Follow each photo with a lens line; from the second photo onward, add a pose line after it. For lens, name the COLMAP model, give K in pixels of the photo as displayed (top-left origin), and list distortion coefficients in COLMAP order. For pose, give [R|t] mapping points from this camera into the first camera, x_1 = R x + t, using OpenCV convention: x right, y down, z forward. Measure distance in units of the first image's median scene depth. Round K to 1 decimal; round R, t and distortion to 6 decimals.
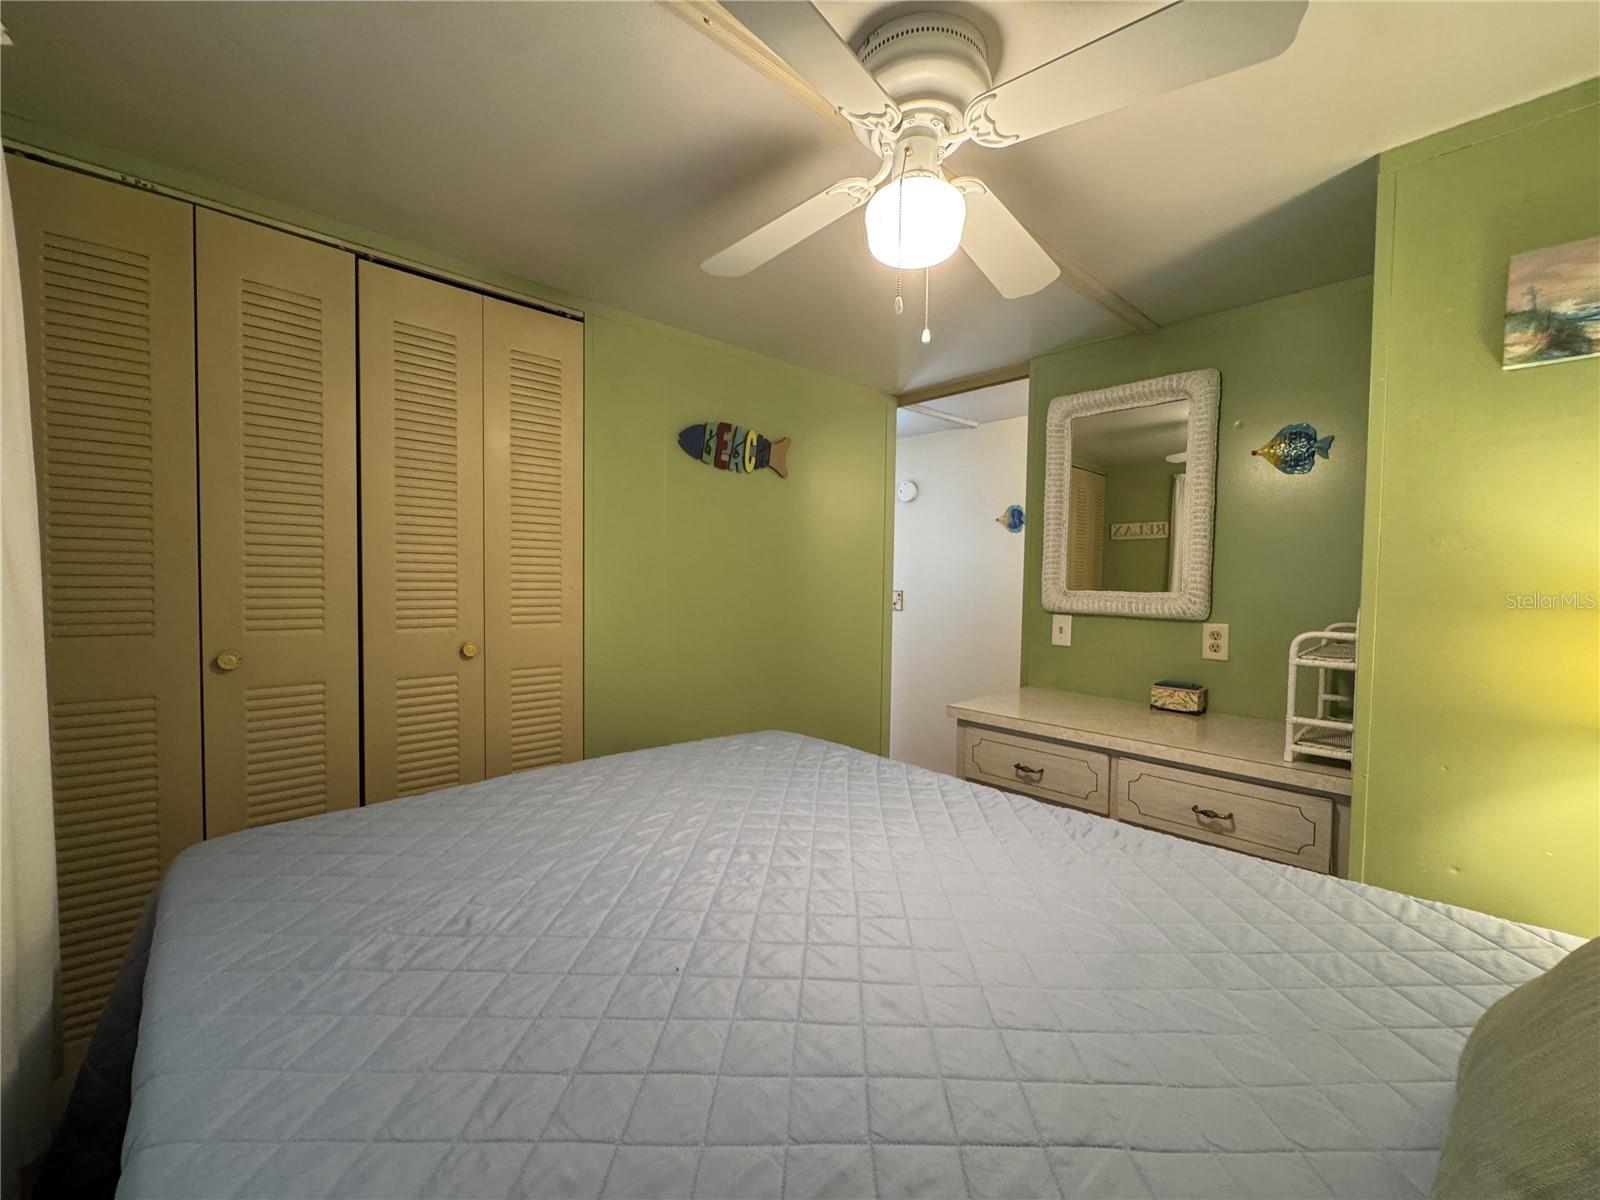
lens RADIAL K [[638.3, 0, 798.4], [0, 638.3, 600.9], [0, 0, 1]] dist [-0.008151, 0.000291]
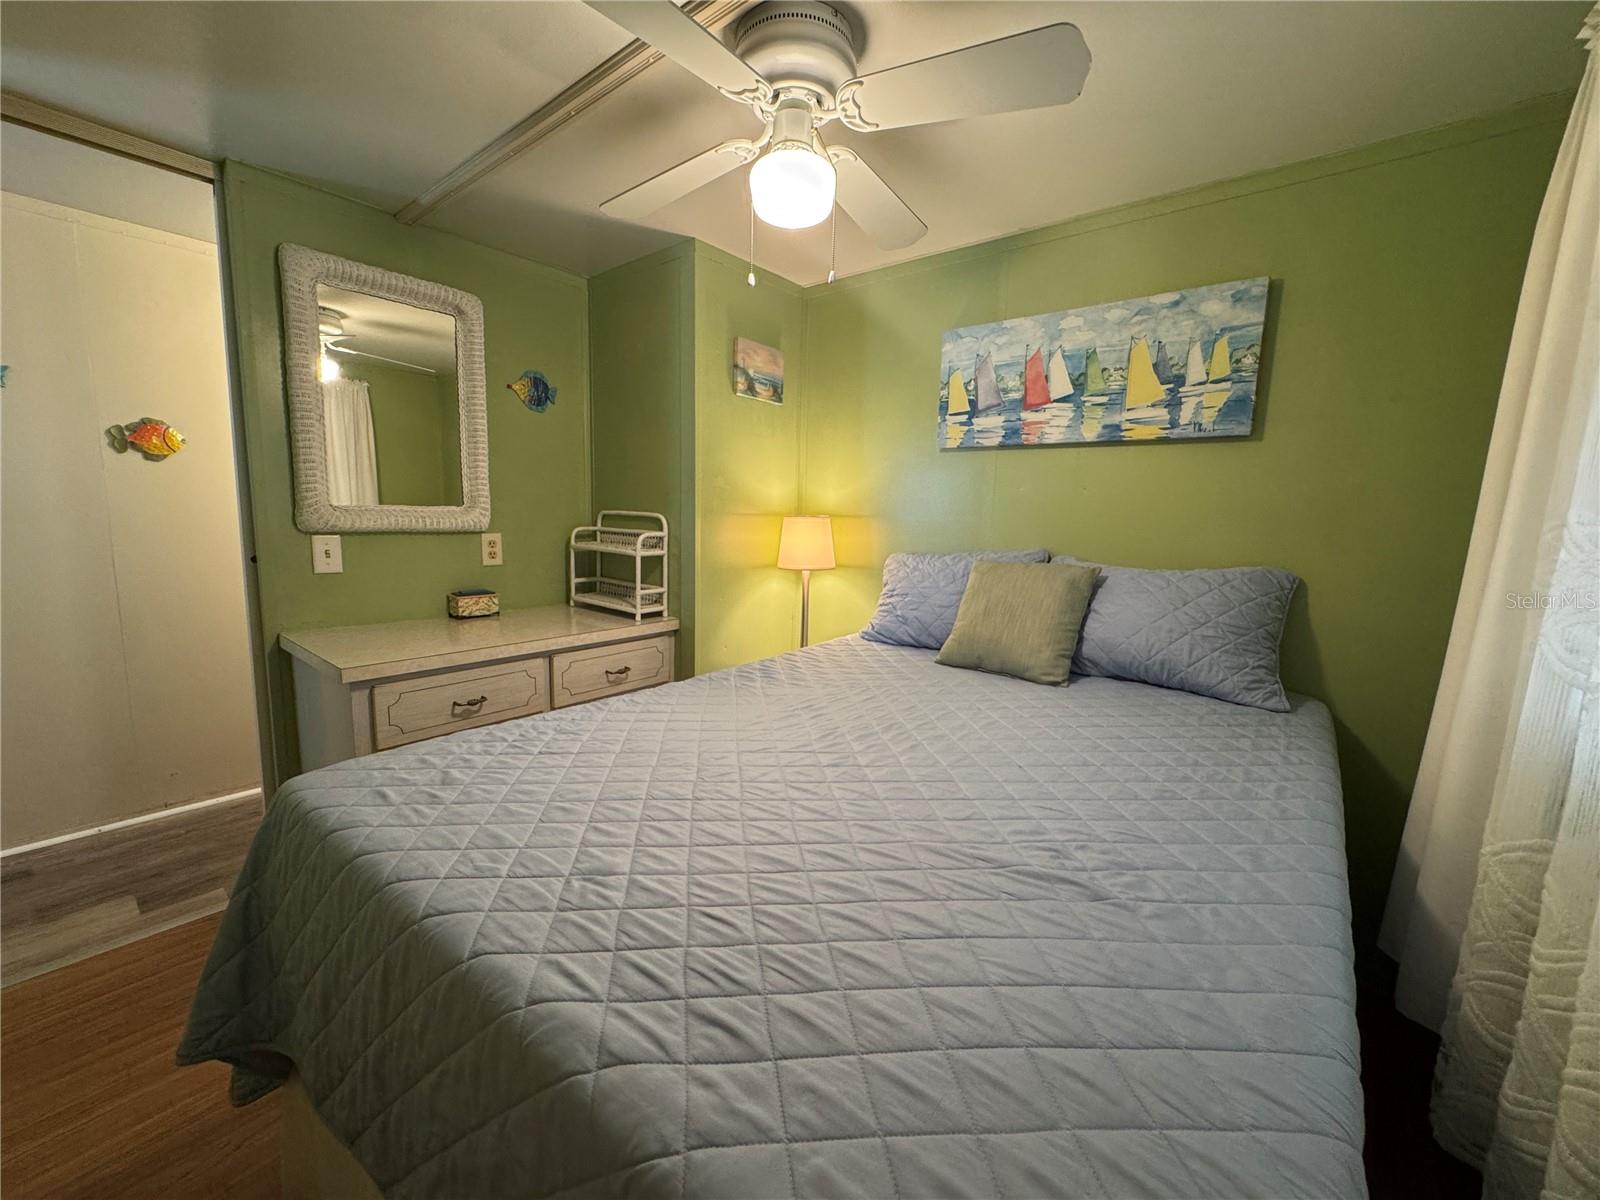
lens RADIAL K [[638.3, 0, 794.9], [0, 638.3, 604.3], [0, 0, 1]] dist [-0.008151, 0.000291]
pose [[-0.130856, -0.163047, 0.977902, -0.565579], [0.006429, 0.986223, 0.165295, -0.025178], [-0.991380, 0.027917, -0.128005, 0.627041]]
